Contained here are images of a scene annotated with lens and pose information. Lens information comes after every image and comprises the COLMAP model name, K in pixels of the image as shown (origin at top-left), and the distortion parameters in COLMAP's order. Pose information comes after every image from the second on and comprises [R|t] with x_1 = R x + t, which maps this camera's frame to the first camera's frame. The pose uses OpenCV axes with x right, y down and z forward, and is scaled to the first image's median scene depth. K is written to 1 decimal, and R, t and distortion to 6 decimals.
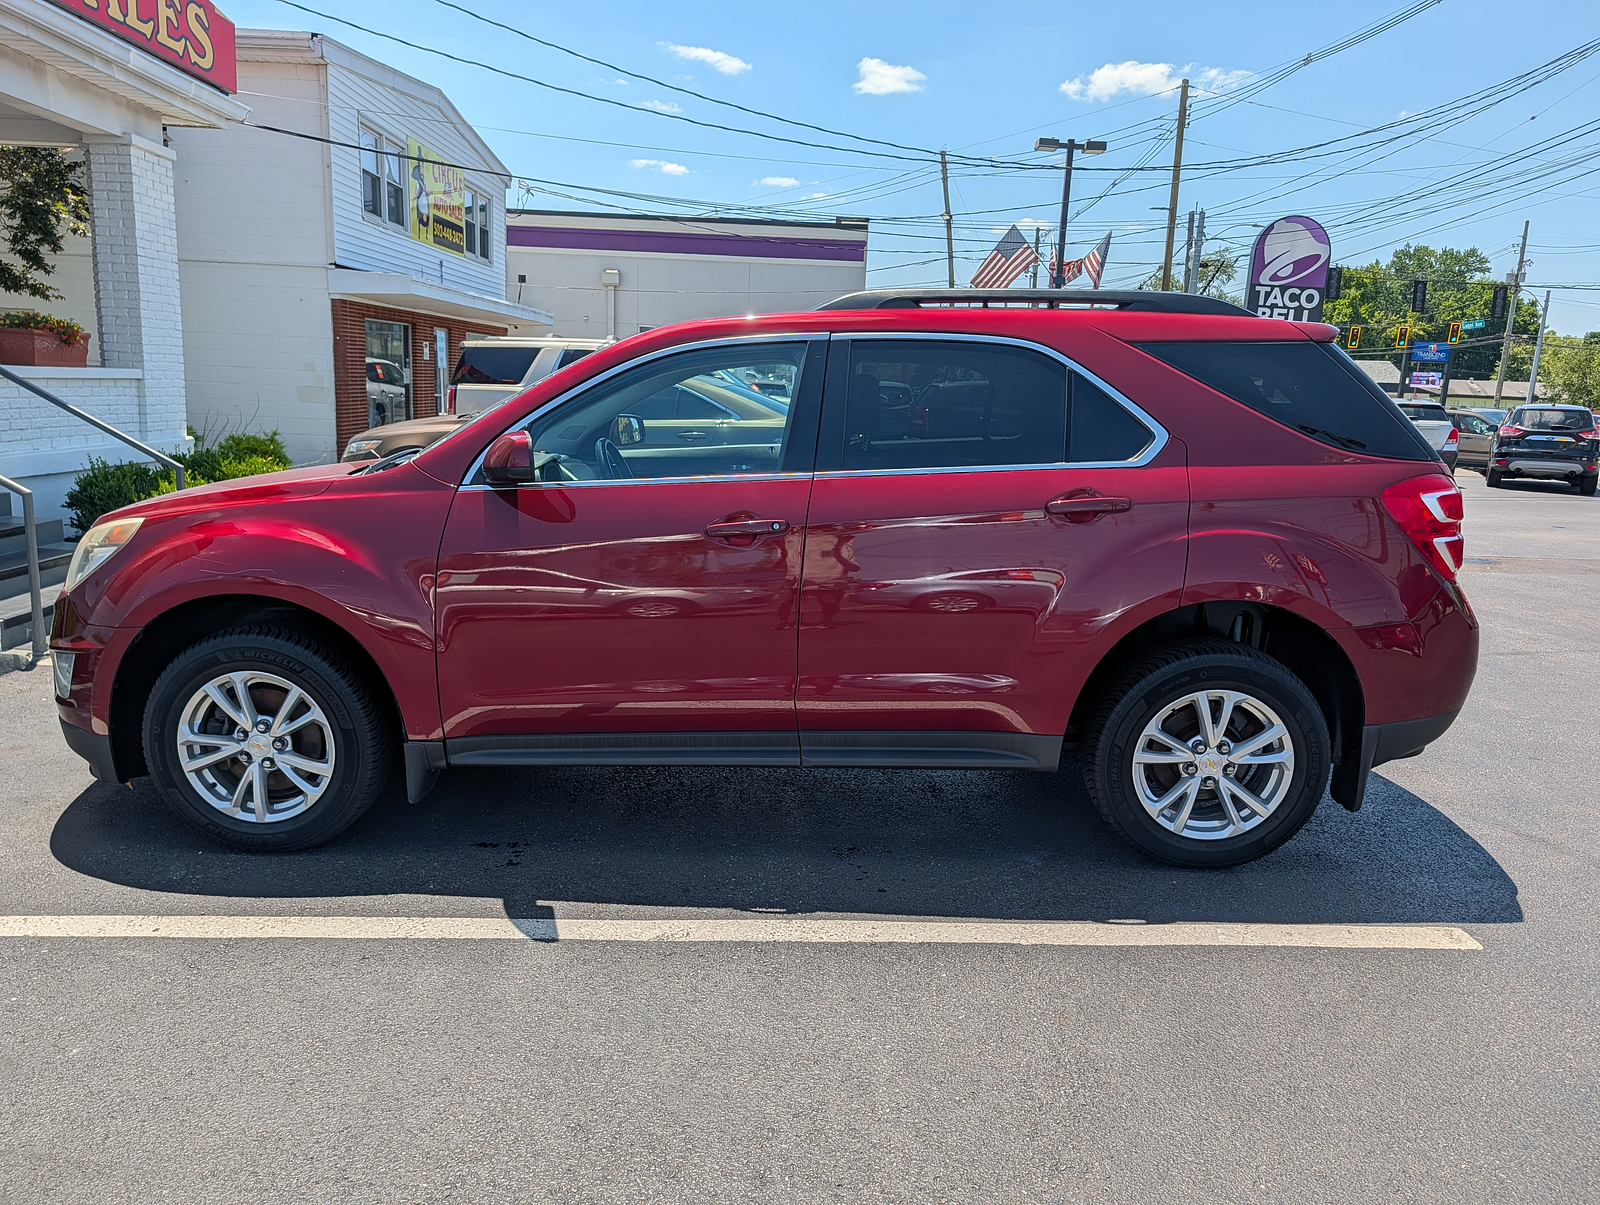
lens RADIAL K [[1174.4, 0, 789.7], [0, 1174.4, 613.7], [0, 0, 1]] dist [0.022329, -0.018105]
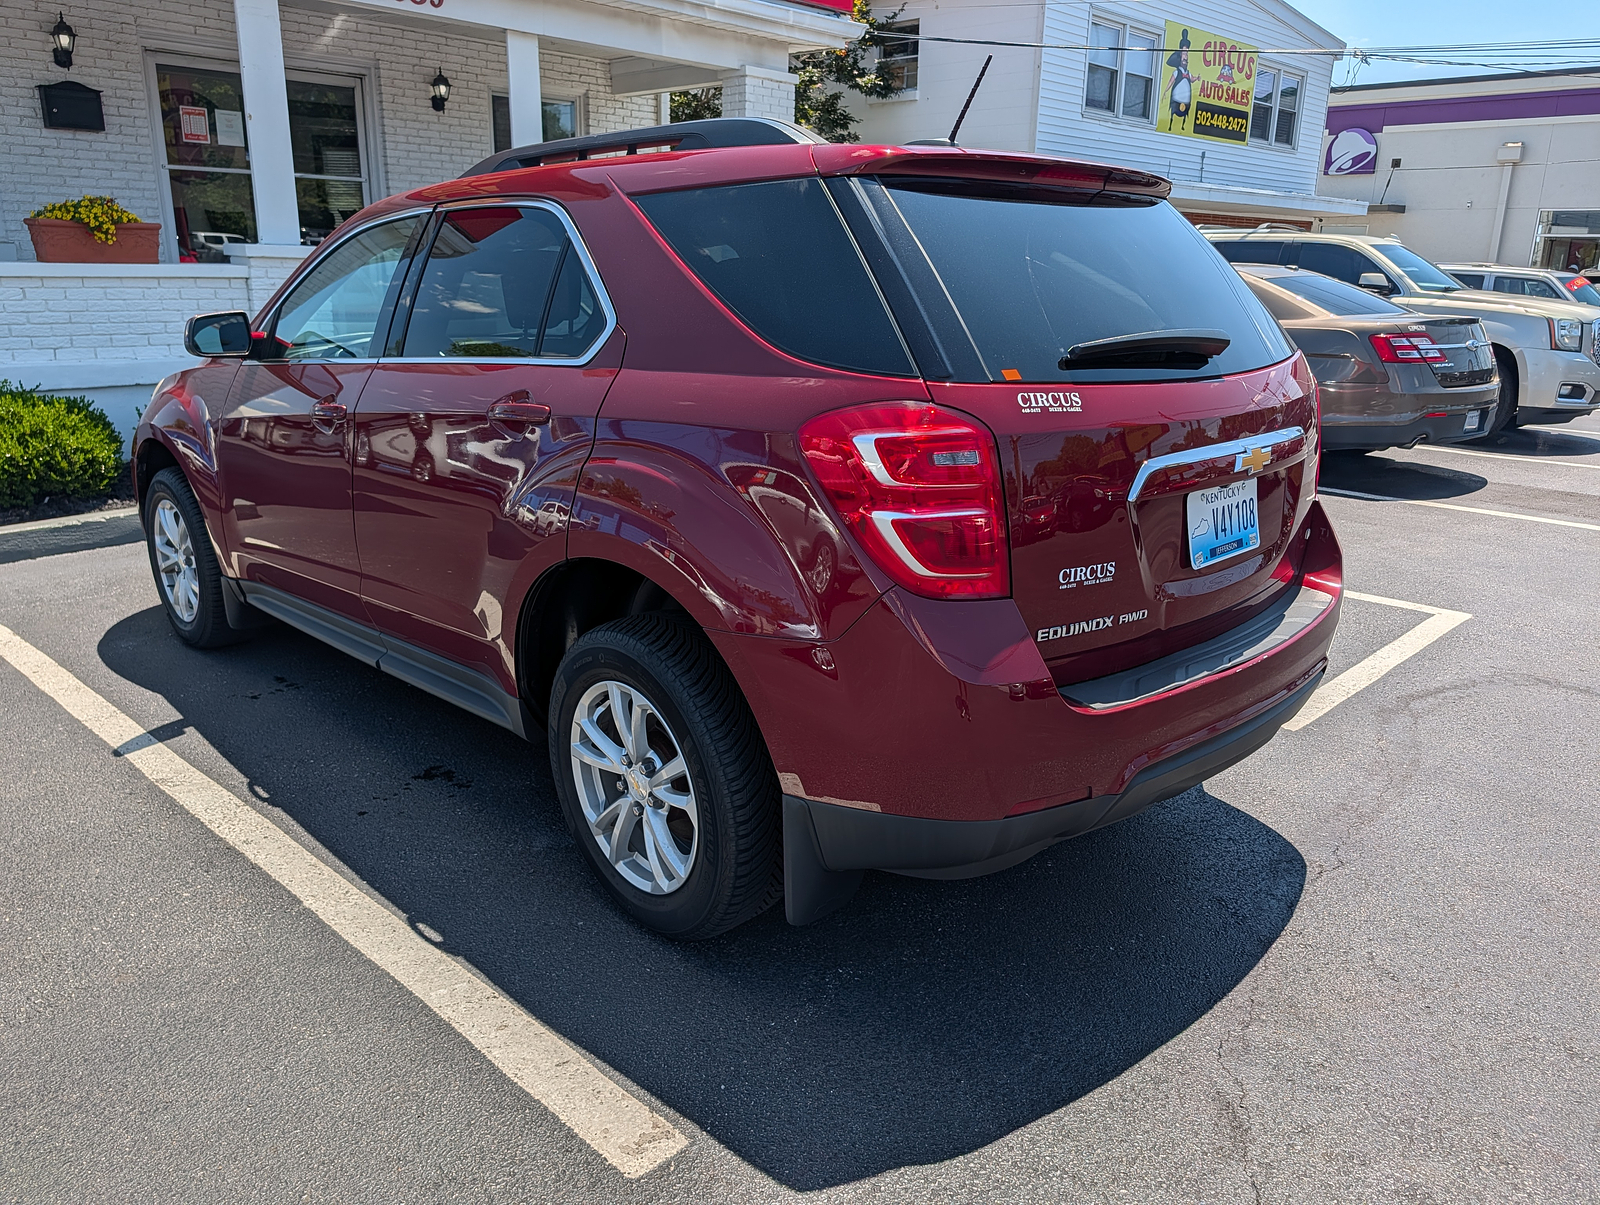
lens RADIAL K [[1174.4, 0, 806.3], [0, 1174.4, 586.7], [0, 0, 1]] dist [0.022329, -0.018105]
pose [[0.708697, 0.166412, -0.685606, 0.188310], [-0.129403, 0.985958, 0.105553, -0.017100], [0.693544, 0.013914, 0.720280, 0.114029]]
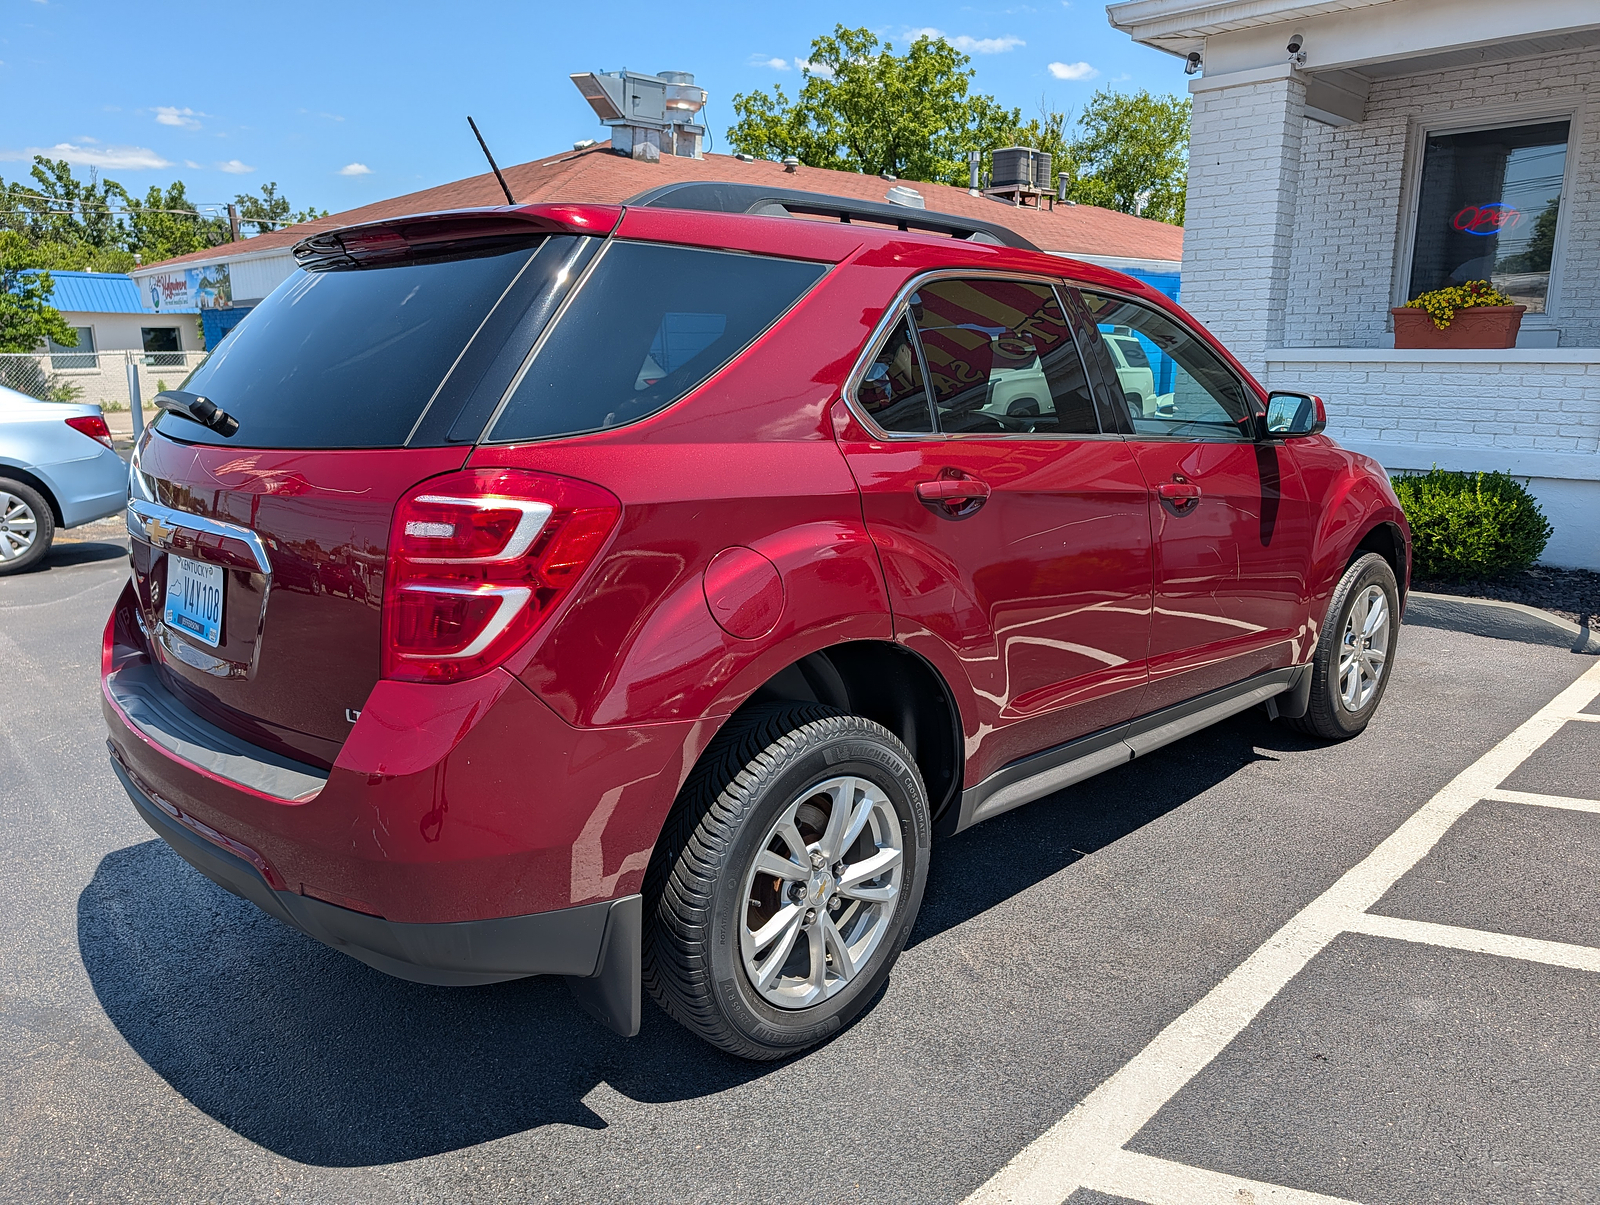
lens RADIAL K [[1174.4, 0, 793.4], [0, 1174.4, 611.7], [0, 0, 1]] dist [0.022329, -0.018105]
pose [[-0.723211, 0.124182, -0.679371, 0.166450], [-0.153113, 0.930391, 0.333059, -0.072156], [0.673440, 0.344892, -0.653856, 0.397262]]
